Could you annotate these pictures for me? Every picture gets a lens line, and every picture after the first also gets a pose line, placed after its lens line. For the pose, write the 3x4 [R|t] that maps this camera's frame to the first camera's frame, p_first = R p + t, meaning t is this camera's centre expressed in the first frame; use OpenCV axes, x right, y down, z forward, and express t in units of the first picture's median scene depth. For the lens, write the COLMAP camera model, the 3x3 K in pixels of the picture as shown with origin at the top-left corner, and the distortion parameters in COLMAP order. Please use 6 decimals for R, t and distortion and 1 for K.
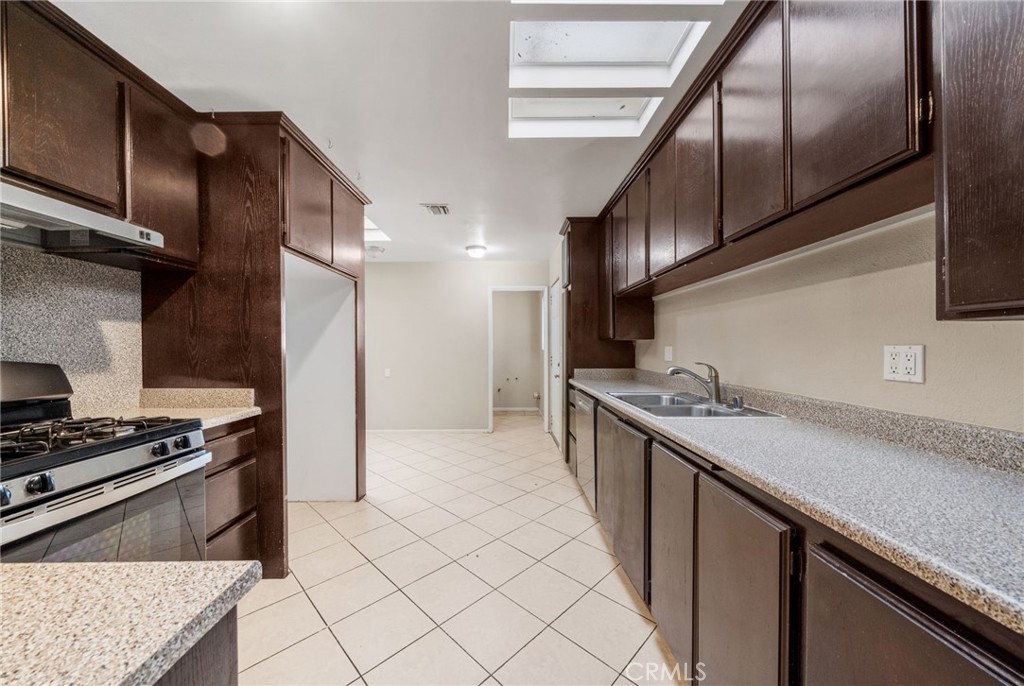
lens RADIAL K [[364.6, 0, 508.0], [0, 364.6, 344.3], [0, 0, 1]] dist [-0.002209, -0.000079]
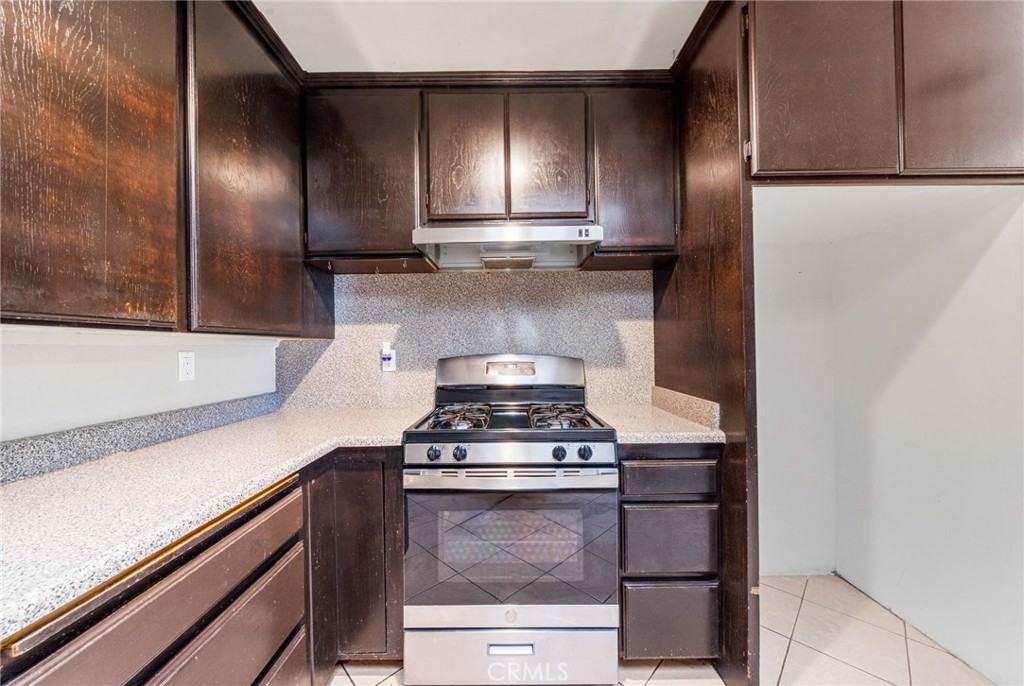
lens RADIAL K [[364.6, 0, 508.0], [0, 364.6, 344.3], [0, 0, 1]] dist [-0.002209, -0.000079]
pose [[-0.000624, -0.004027, -0.999992, -0.000481], [0.014211, 0.999891, -0.004036, 0.005818], [0.999899, -0.014214, -0.000567, 0.632728]]
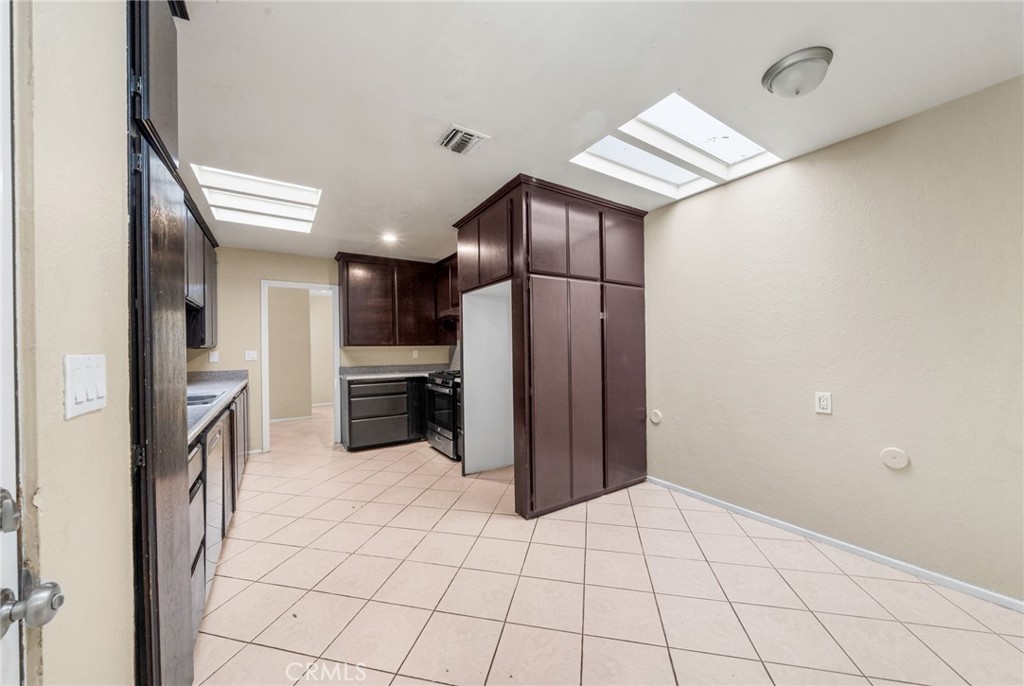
lens RADIAL K [[364.6, 0, 508.0], [0, 364.6, 344.3], [0, 0, 1]] dist [-0.002209, -0.000079]
pose [[-0.845261, 0.006894, -0.534310, 0.172712], [0.015298, 0.999819, -0.011301, 0.009348], [0.534135, -0.017727, -0.845213, 2.926965]]
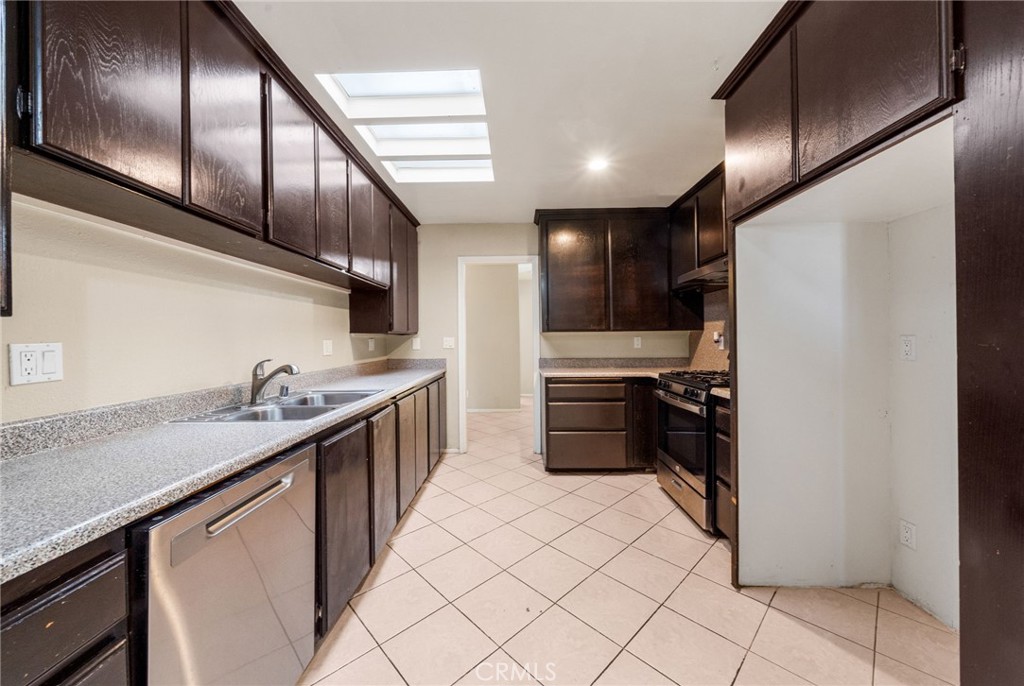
lens RADIAL K [[364.6, 0, 508.0], [0, 364.6, 344.3], [0, 0, 1]] dist [-0.002209, -0.000079]
pose [[-0.999688, 0.011501, 0.022190, -0.081040], [0.011779, 0.999853, 0.012435, 0.015818], [-0.022044, 0.012692, -0.999676, 2.115035]]
